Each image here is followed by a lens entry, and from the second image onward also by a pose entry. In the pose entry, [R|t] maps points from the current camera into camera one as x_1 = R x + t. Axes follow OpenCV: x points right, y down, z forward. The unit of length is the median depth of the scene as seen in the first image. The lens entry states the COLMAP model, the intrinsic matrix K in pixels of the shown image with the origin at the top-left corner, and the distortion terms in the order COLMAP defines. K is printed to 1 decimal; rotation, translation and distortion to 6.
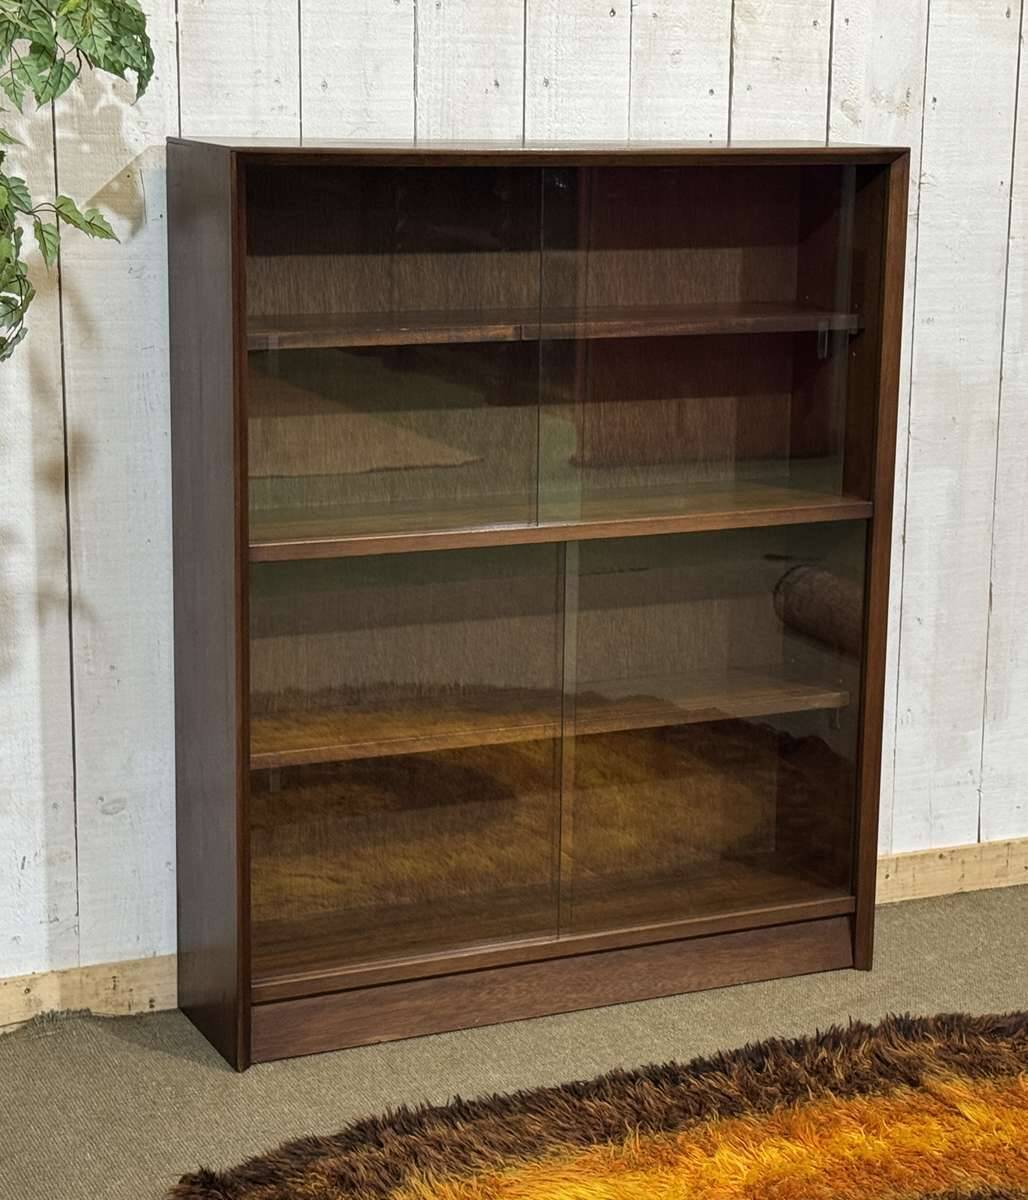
lens RADIAL K [[2694.4, 0, 615.8], [0, 2694.4, 596.1], [0, 0, 1]] dist [0.164132, 0.000000]
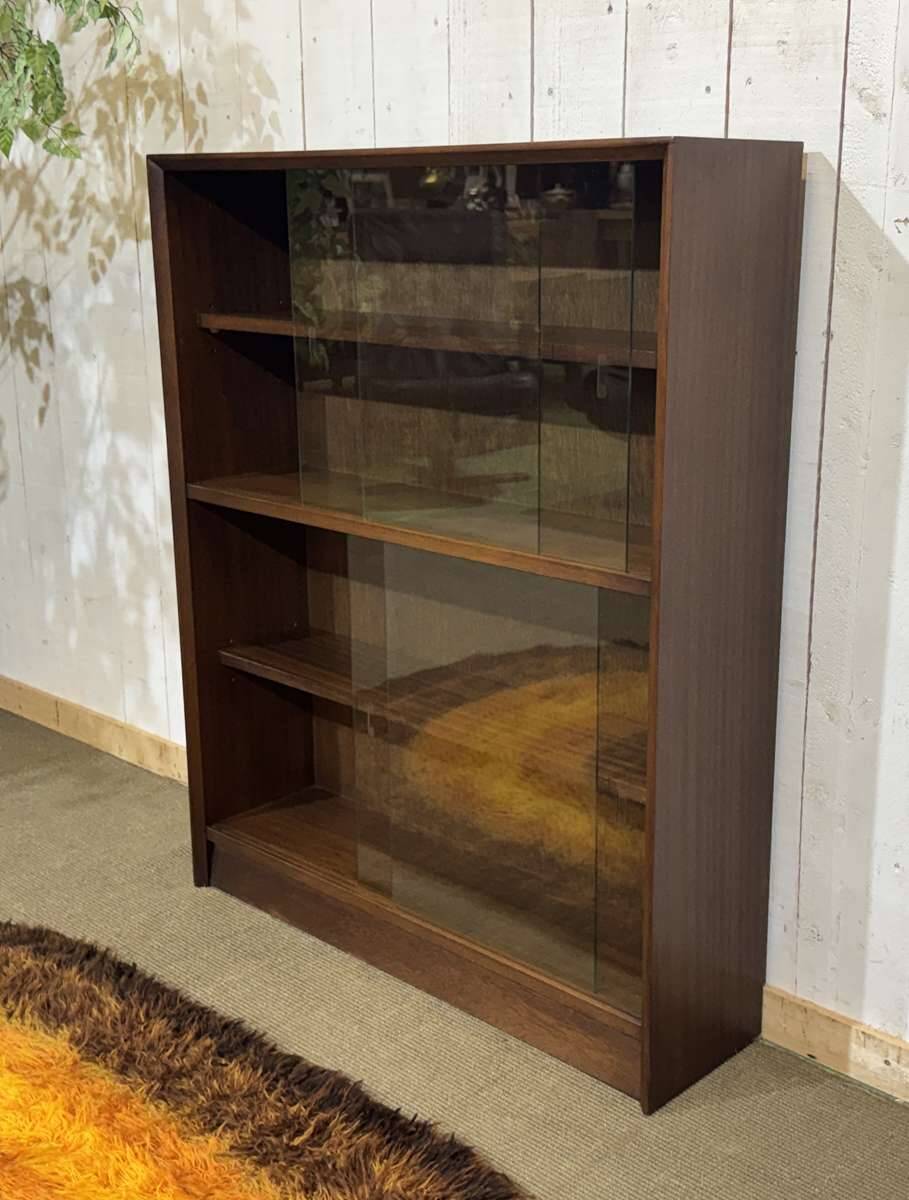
lens RADIAL K [[1538.4, 0, 462.6], [0, 1538.4, 602.4], [0, 0, 1]] dist [0.069927, 0.000000]
pose [[0.322089, 0.222026, -0.920306, 0.527641], [-0.178401, 0.968929, 0.171319, -0.101533], [0.929748, 0.109003, 0.351691, 0.799807]]
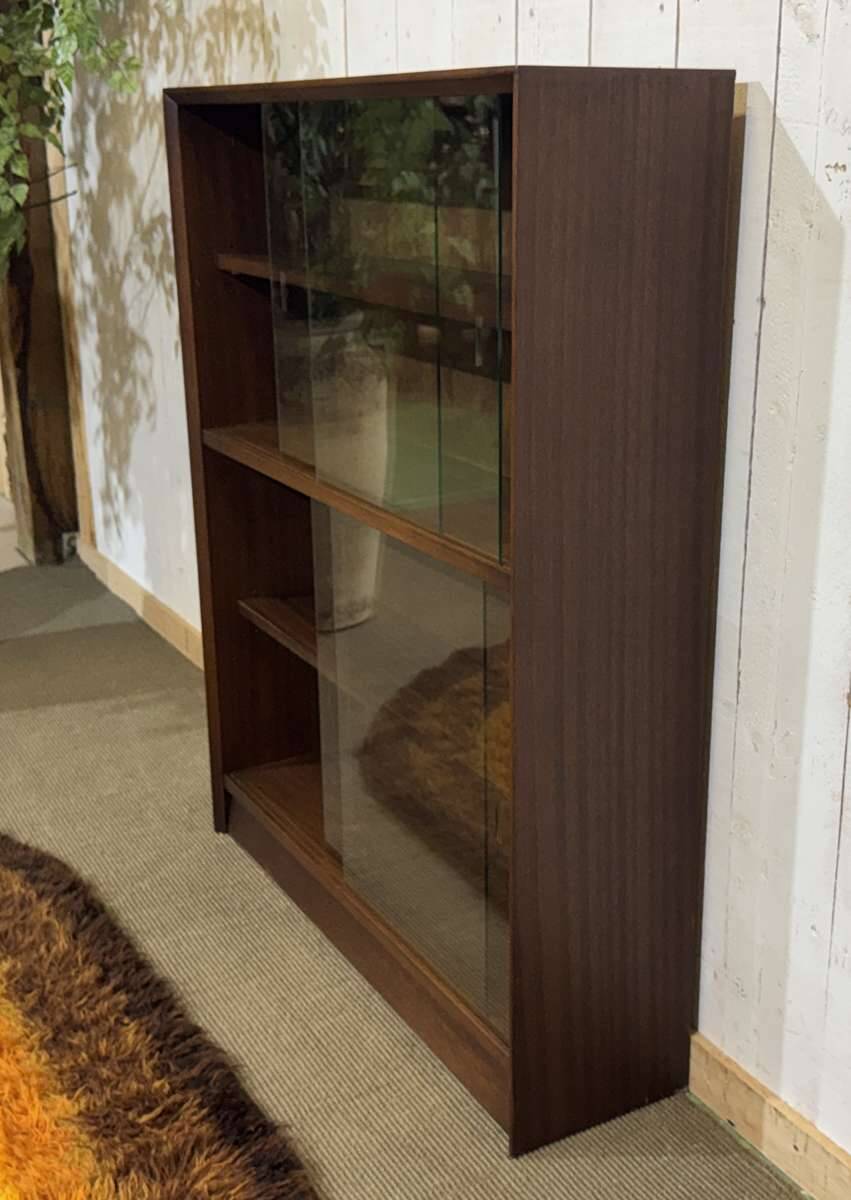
lens RADIAL K [[1507.5, 0, 433.2], [0, 1507.5, 600.5], [0, 0, 1]] dist [0.061367, 0.000000]
pose [[0.034291, 0.282767, -0.958576, 0.502690], [-0.192338, 0.943077, 0.271314, -0.139109], [0.980729, 0.175067, 0.086726, 0.968090]]
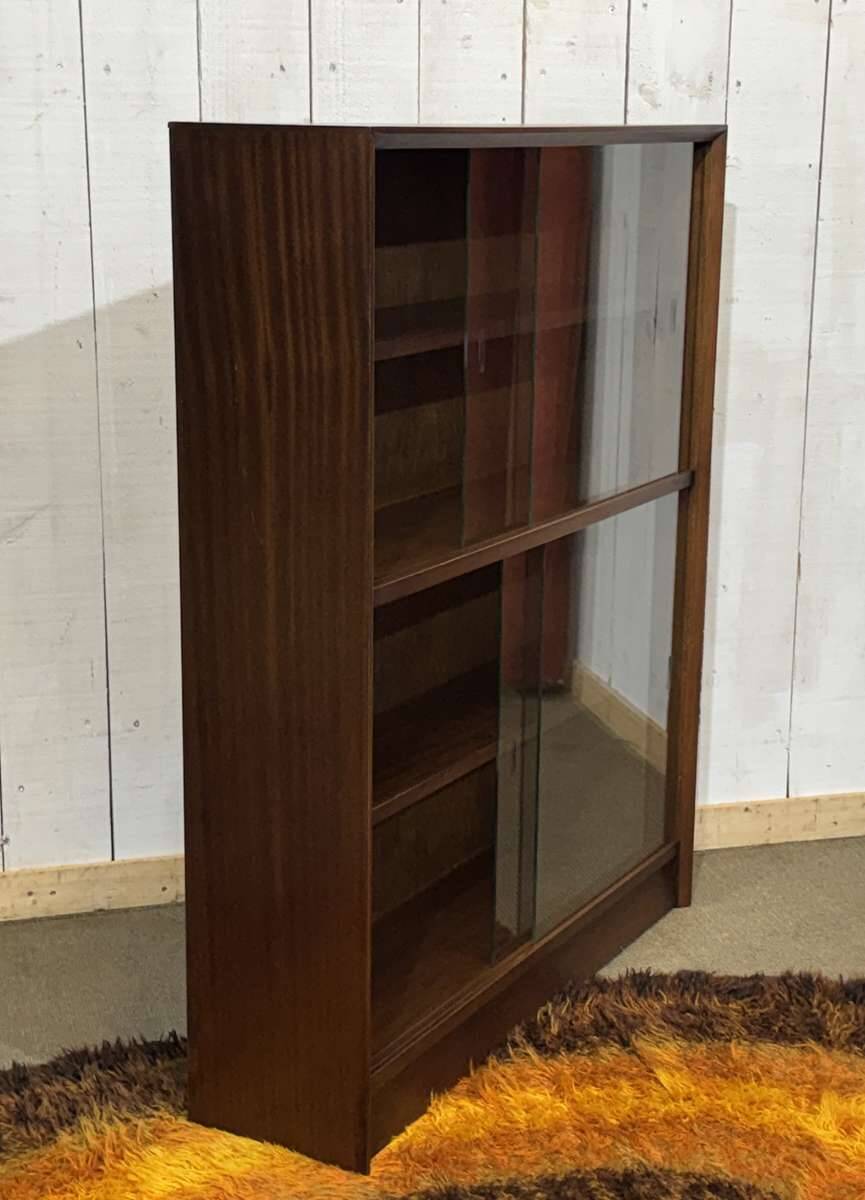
lens RADIAL K [[2061.0, 0, 434.3], [0, 2061.0, 612.6], [0, 0, 1]] dist [0.145338, 0.000000]
pose [[0.983127, 0.030456, -0.180374, 0.166027], [-0.023709, 0.998941, 0.039442, -0.011585], [0.181384, -0.034500, 0.982807, 0.210211]]
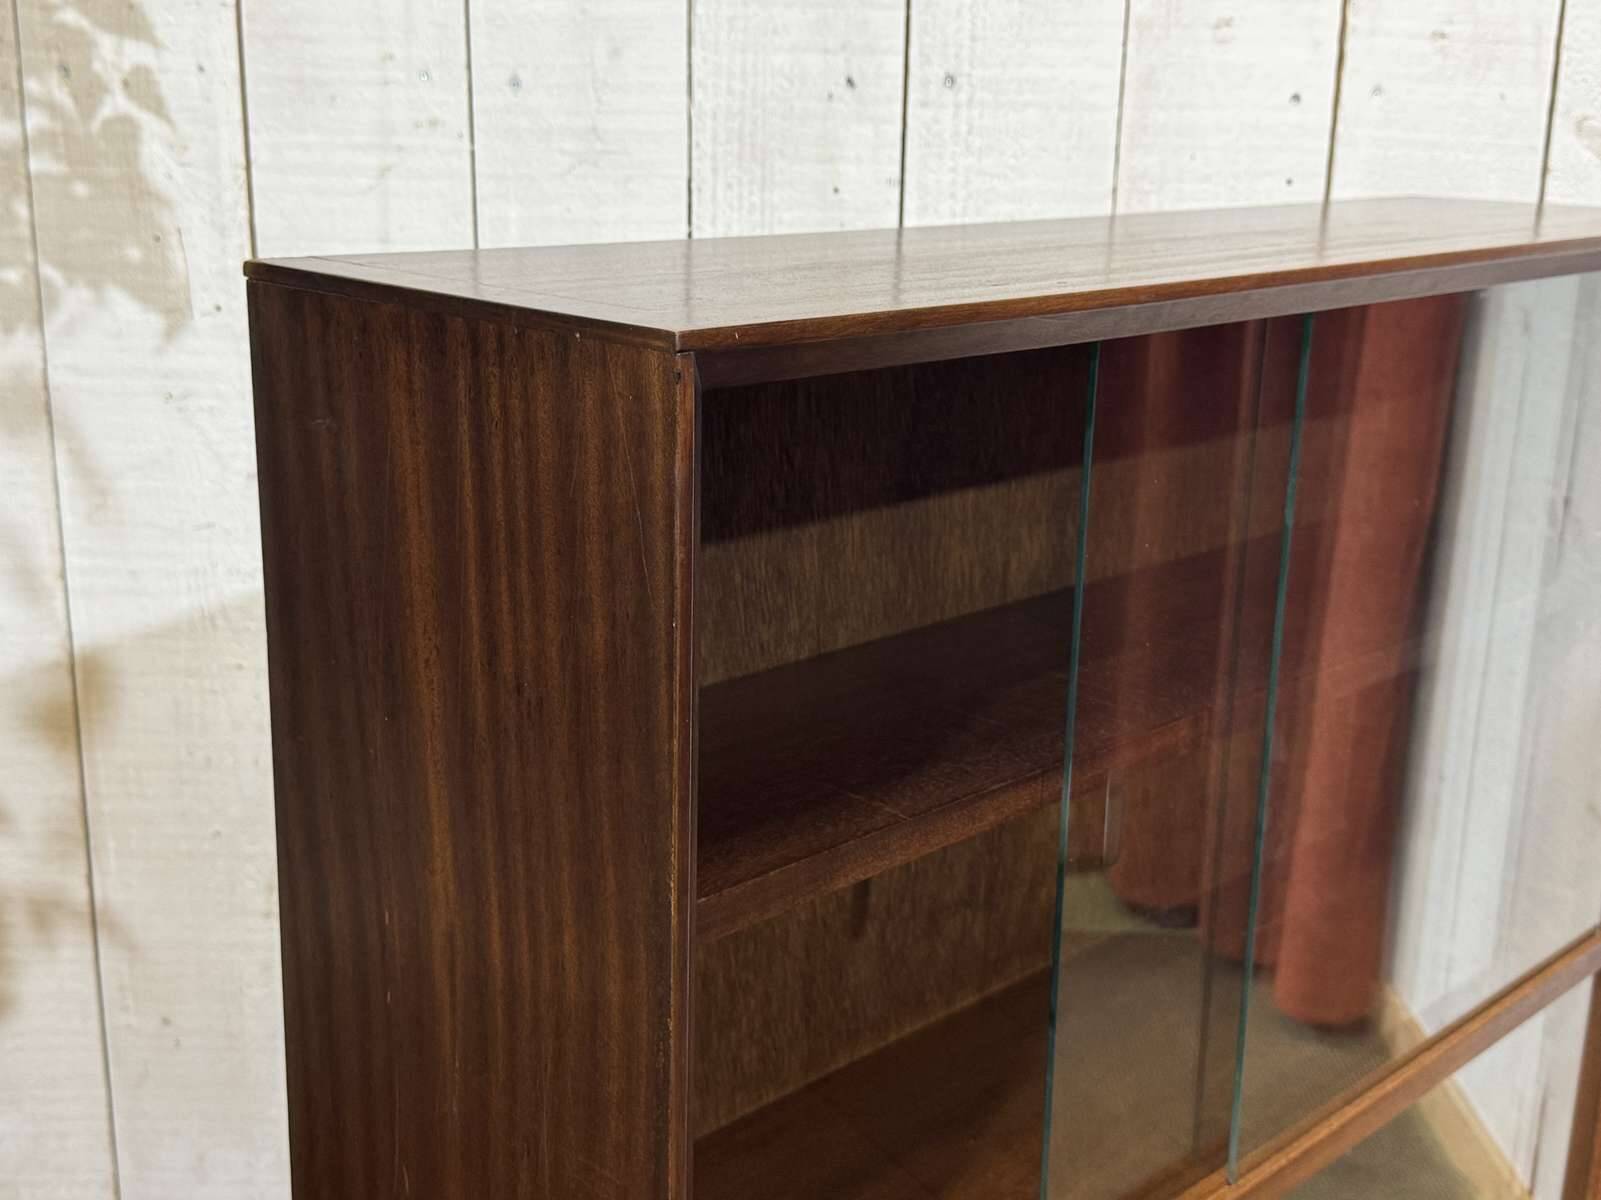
lens RADIAL K [[1989.5, 0, 801.1], [0, 1989.5, 609.2], [0, 0, 1]] dist [0.054887, 0.000000]
pose [[0.906943, 0.109144, -0.406869, 0.122510], [-0.085096, 0.993408, 0.076800, -0.113591], [0.412570, -0.035031, 0.910252, 0.625987]]
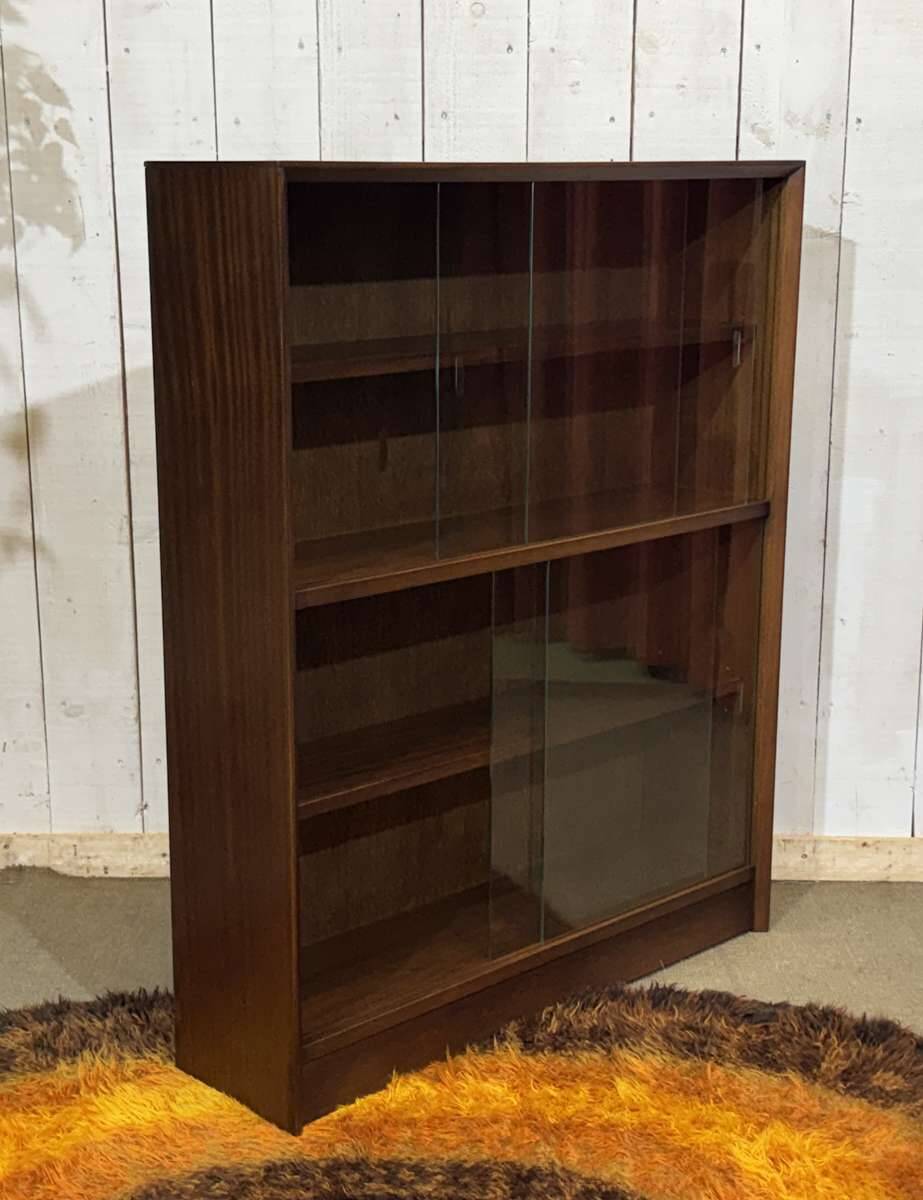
lens RADIAL K [[1902.4, 0, 398.9], [0, 1902.4, 616.6], [0, 0, 1]] dist [0.142015, 0.000000]
pose [[0.878377, 0.082294, -0.470831, 0.354868], [-0.070263, 0.996597, 0.043109, -0.014485], [0.472776, -0.004784, 0.881170, 0.287344]]
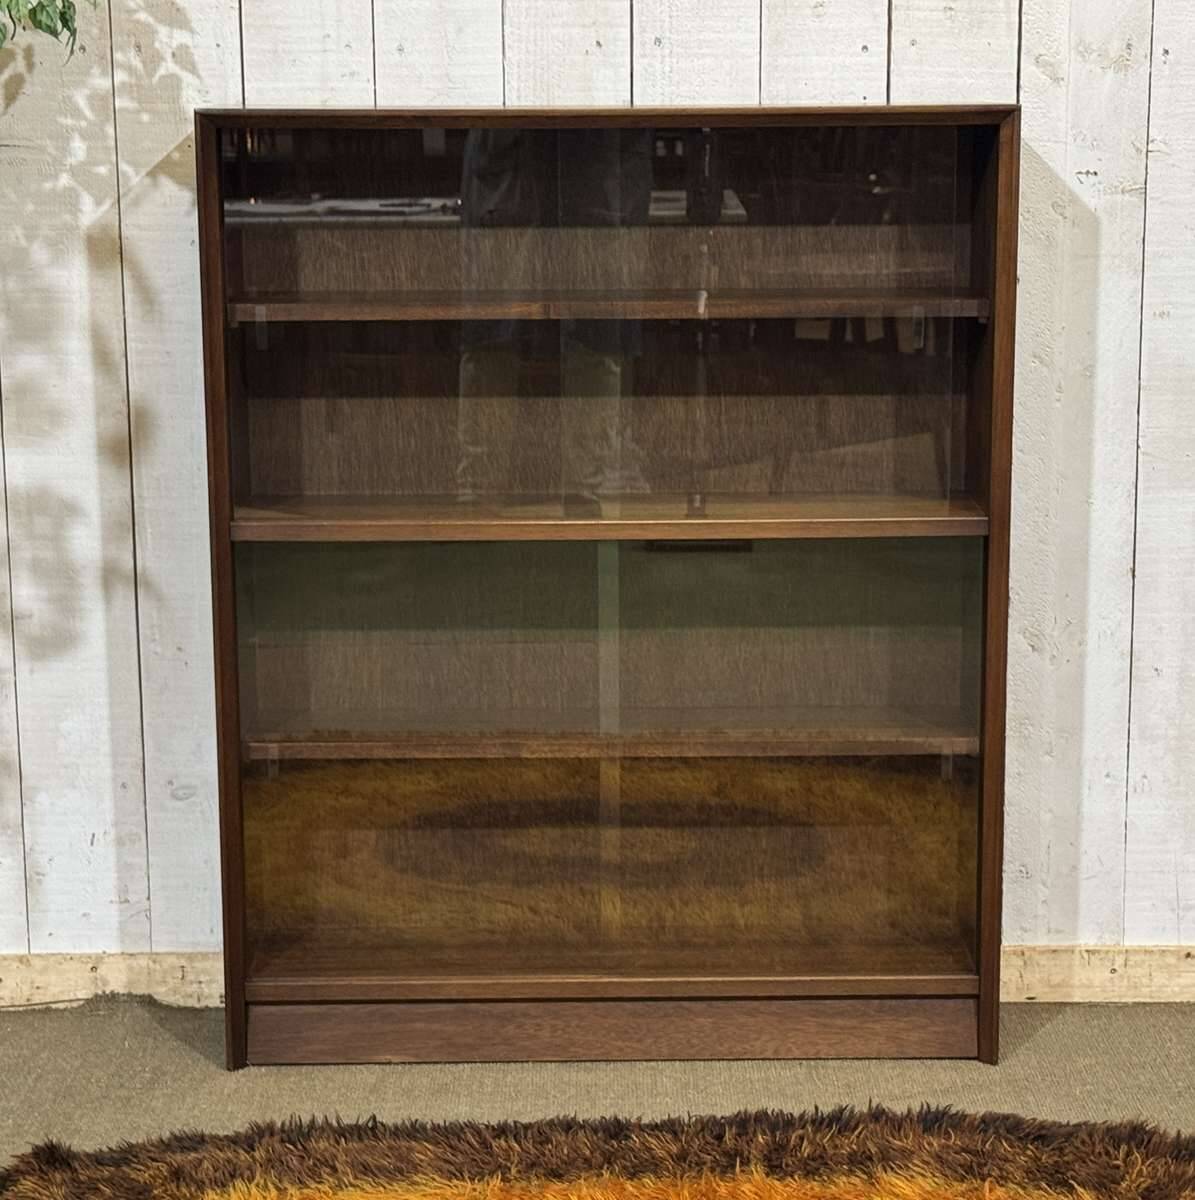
lens RADIAL K [[3090.7, 0, 622.1], [0, 3090.7, 671.7], [0, 0, 1]] dist [0.159570, 0.000000]
pose [[0.895671, 0.062464, -0.440308, 0.441389], [-0.067047, 0.997736, 0.005156, 0.017508], [0.439633, 0.024903, 0.897832, 0.061021]]
